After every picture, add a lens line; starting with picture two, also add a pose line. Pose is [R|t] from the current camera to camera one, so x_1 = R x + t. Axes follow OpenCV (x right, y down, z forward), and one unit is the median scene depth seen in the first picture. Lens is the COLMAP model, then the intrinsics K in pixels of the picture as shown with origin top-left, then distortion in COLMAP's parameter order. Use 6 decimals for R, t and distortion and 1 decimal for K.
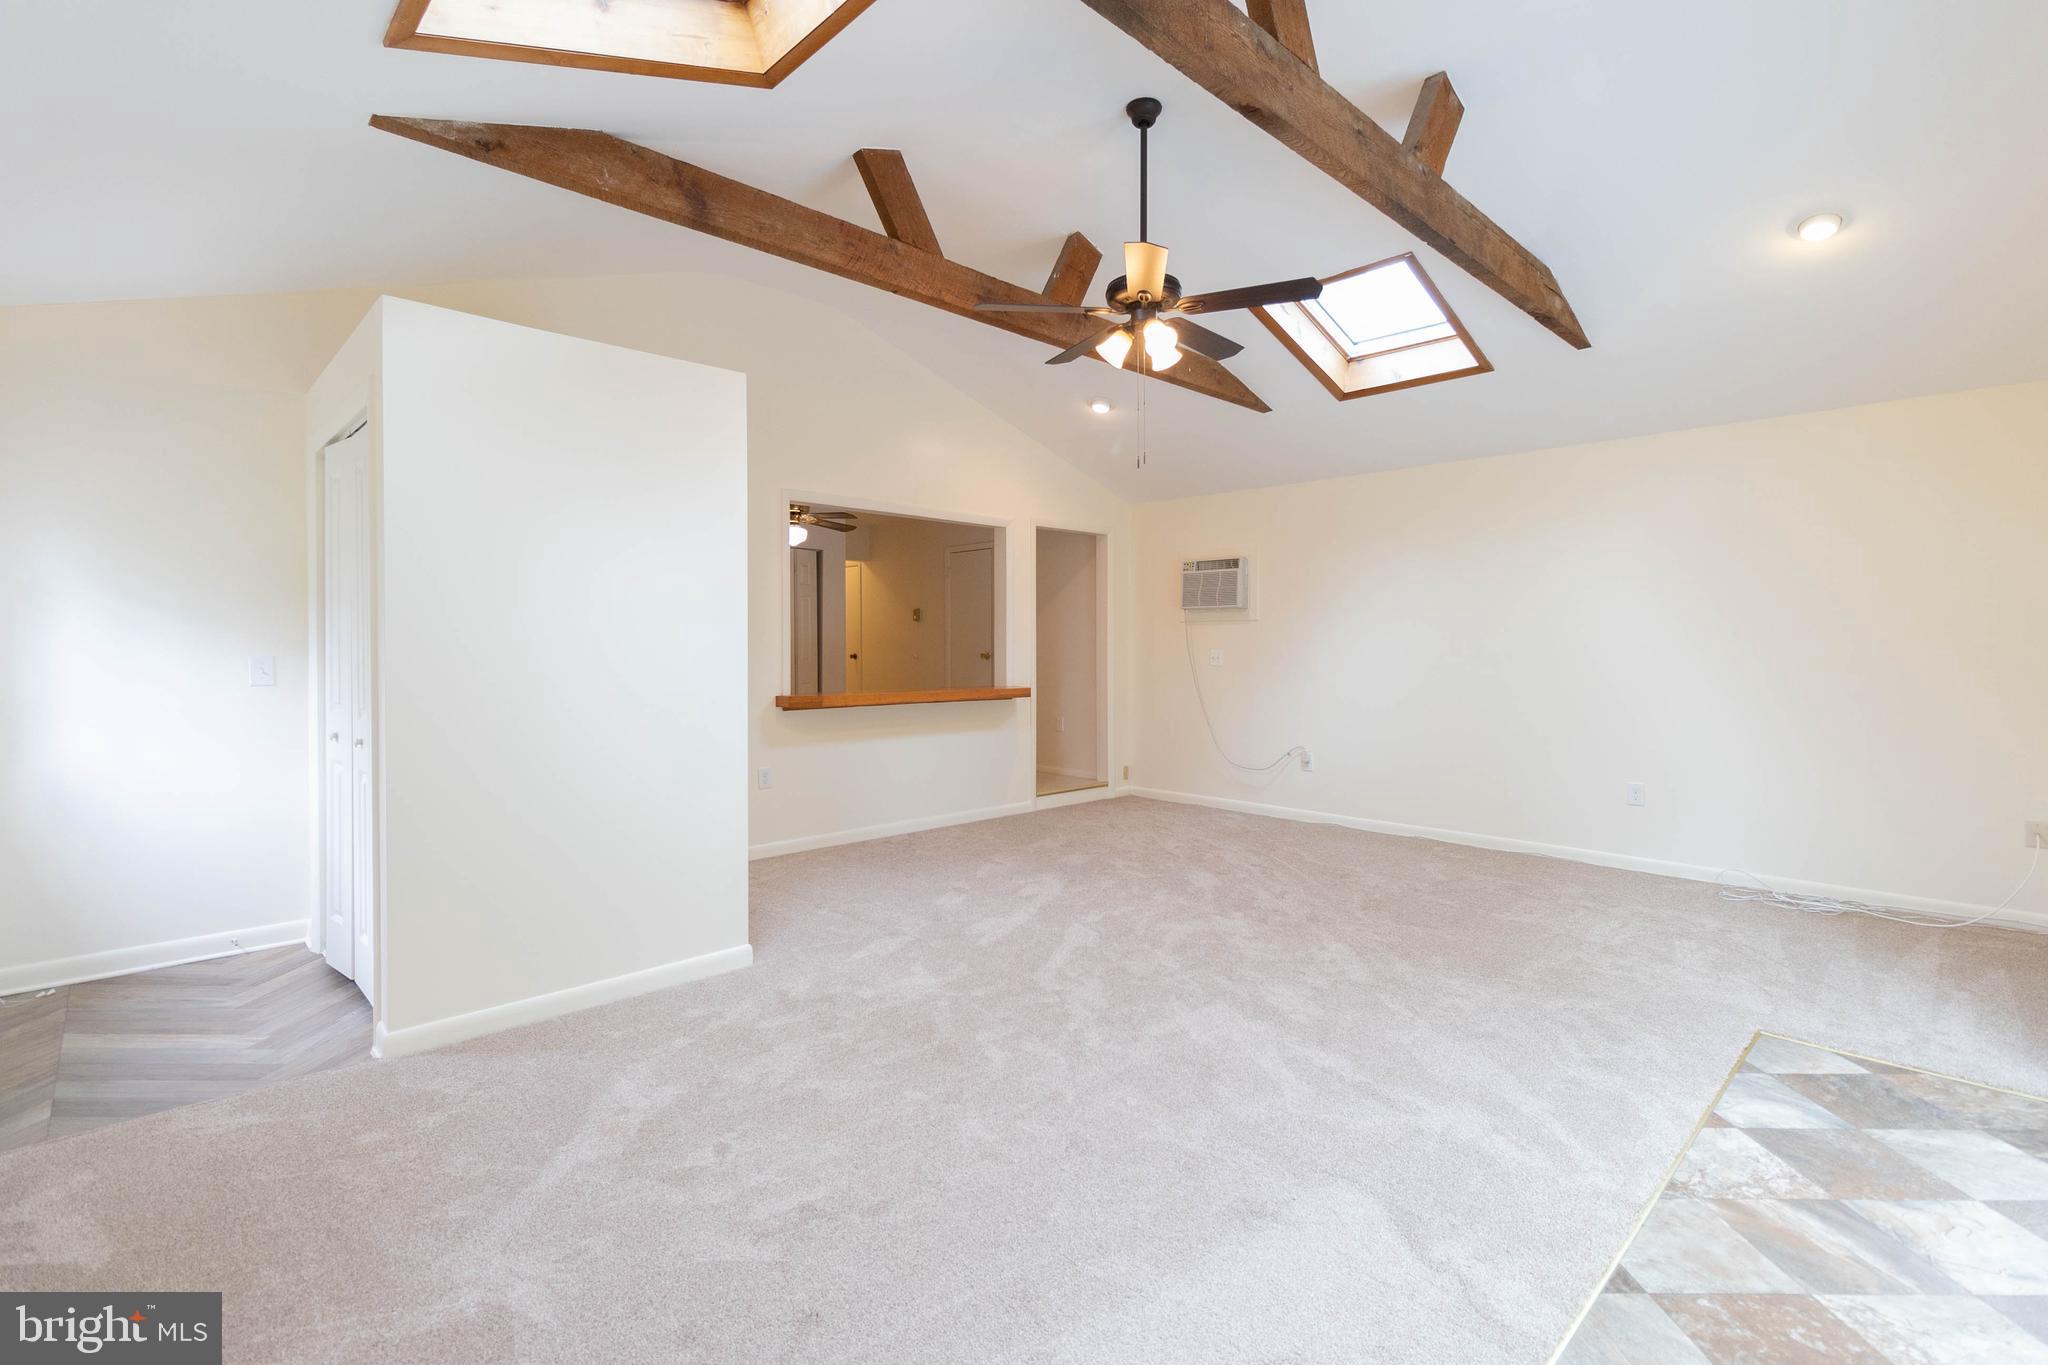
lens RADIAL K [[935.3, 0, 1037.2], [0, 935.3, 656.7], [0, 0, 1]] dist [0.004232, -0.000165]
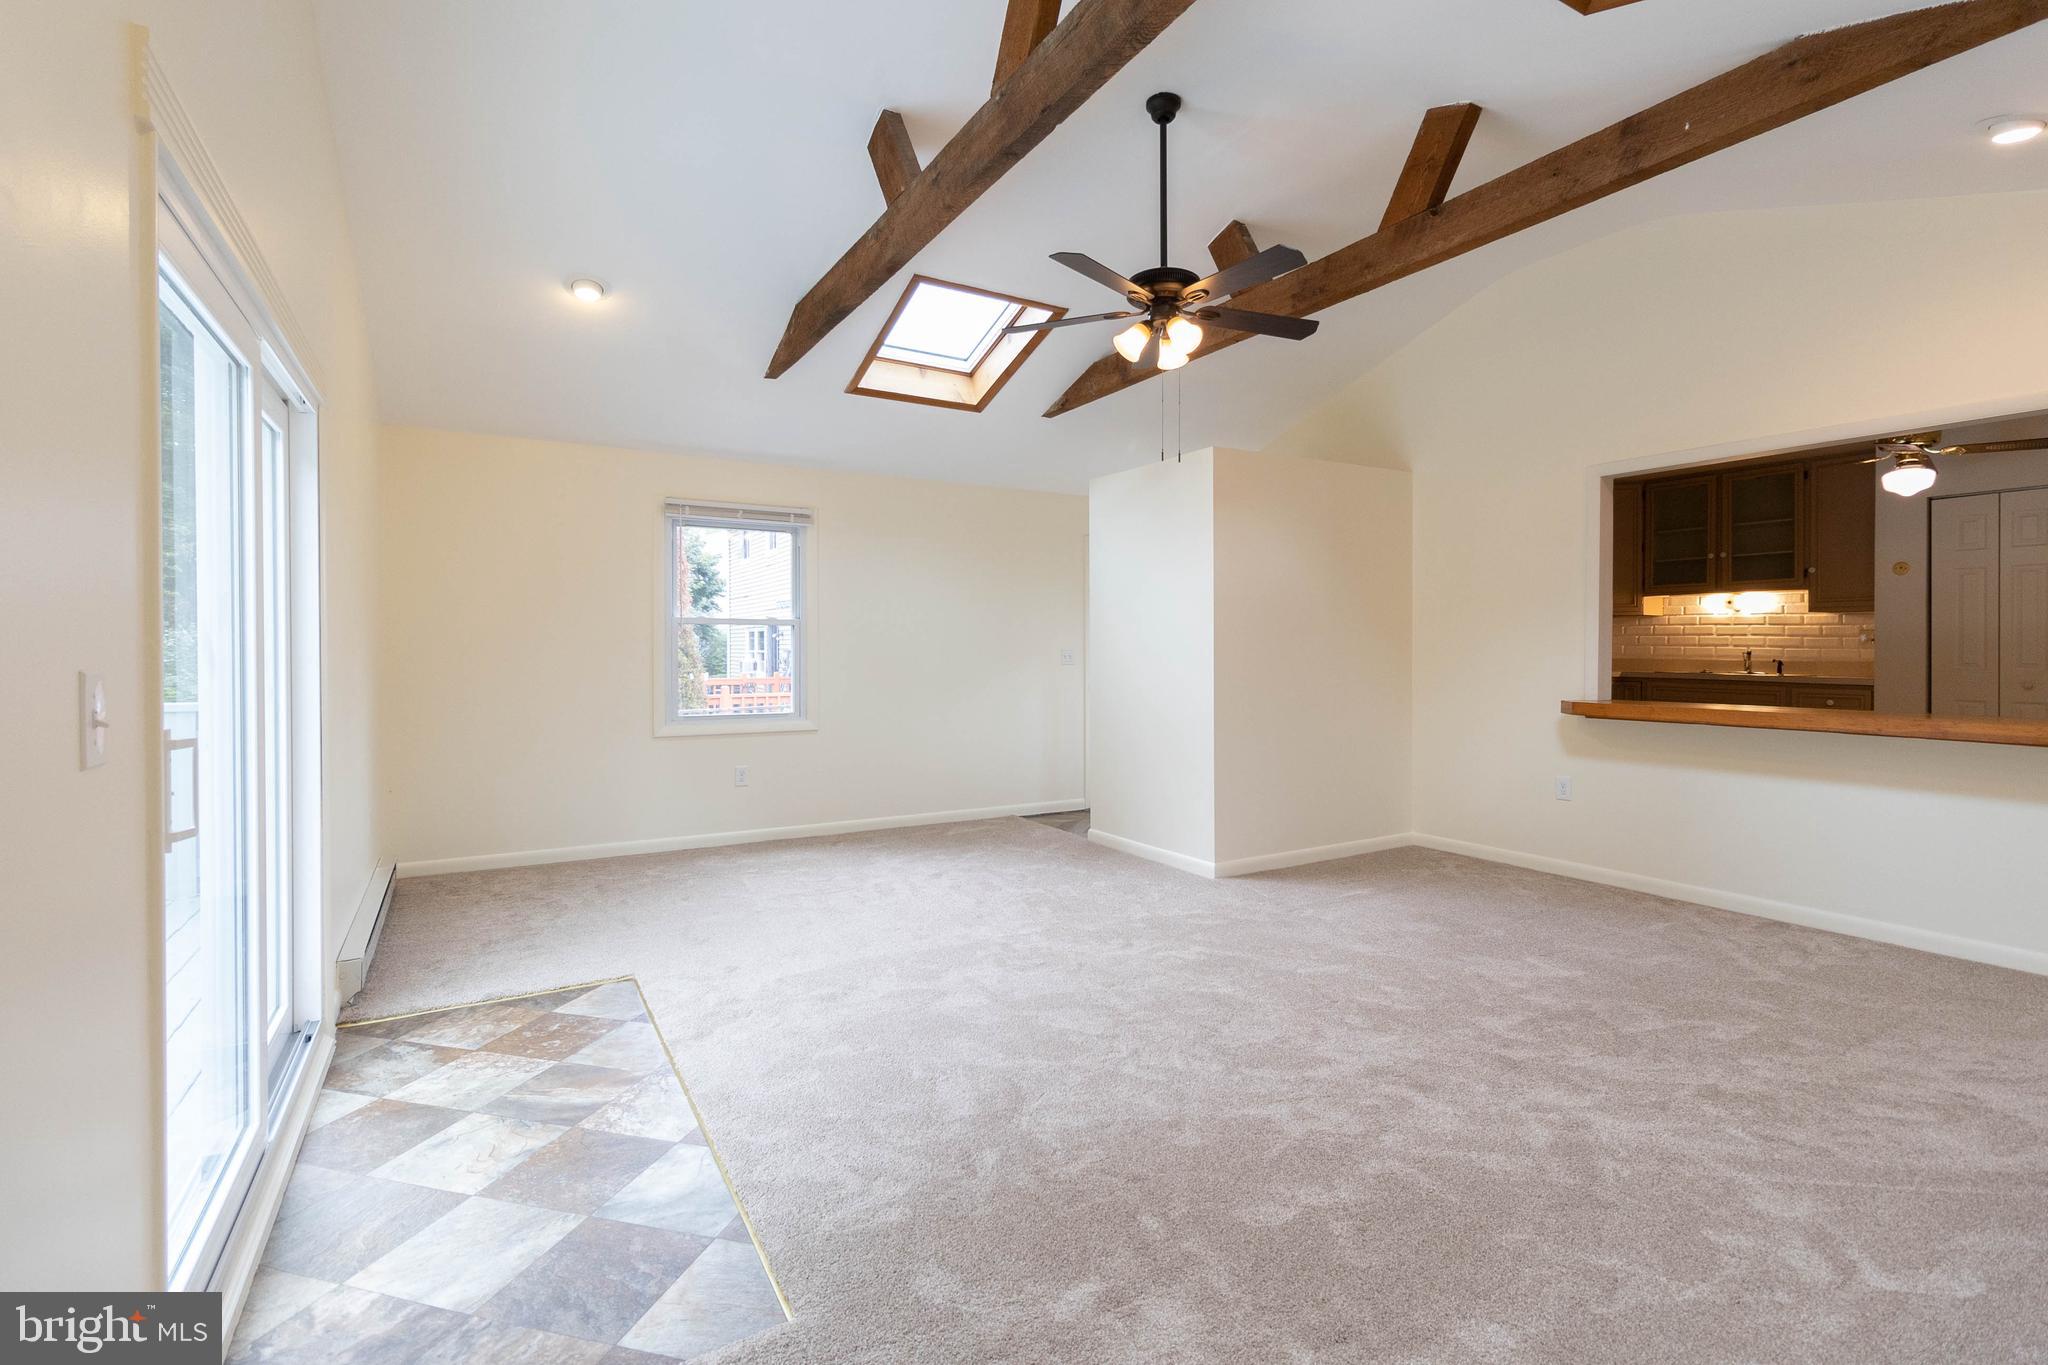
lens RADIAL K [[935.3, 0, 1037.2], [0, 935.3, 656.7], [0, 0, 1]] dist [0.004232, -0.000165]
pose [[-0.233662, 0.009602, -0.972271, 1.810169], [-0.009969, 0.999875, 0.012270, -0.013824], [0.972267, 0.012560, -0.233537, 1.795469]]
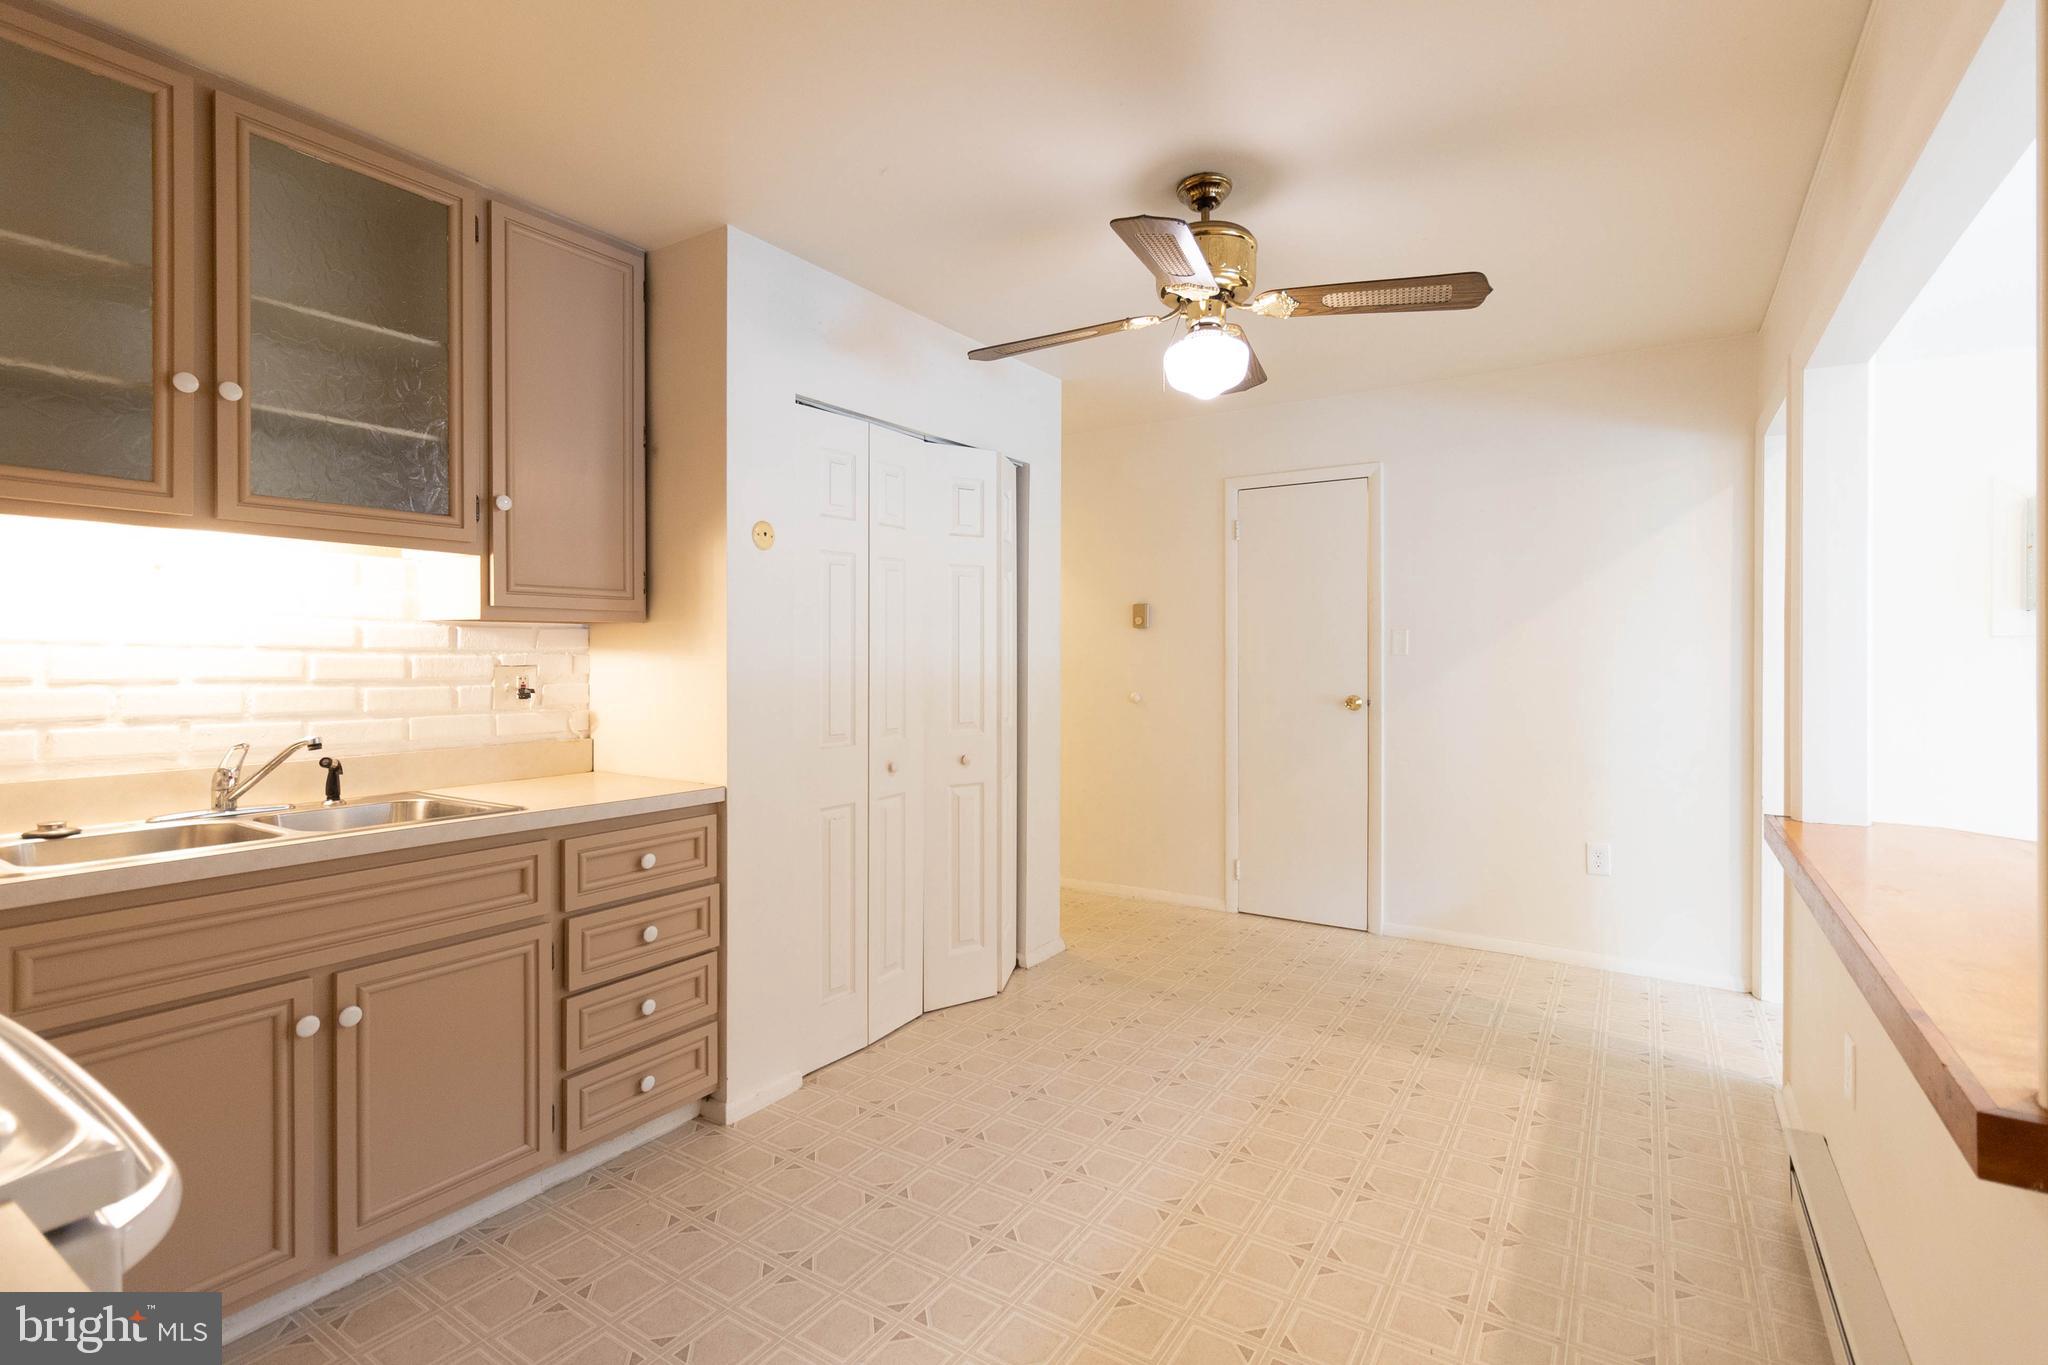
lens RADIAL K [[935.3, 0, 1037.2], [0, 935.3, 656.7], [0, 0, 1]] dist [0.004232, -0.000165]
pose [[0.976715, -0.003775, 0.214509, -1.261670], [0.005071, 0.999972, -0.005491, -0.089721], [-0.214482, 0.006451, 0.976707, 2.303863]]
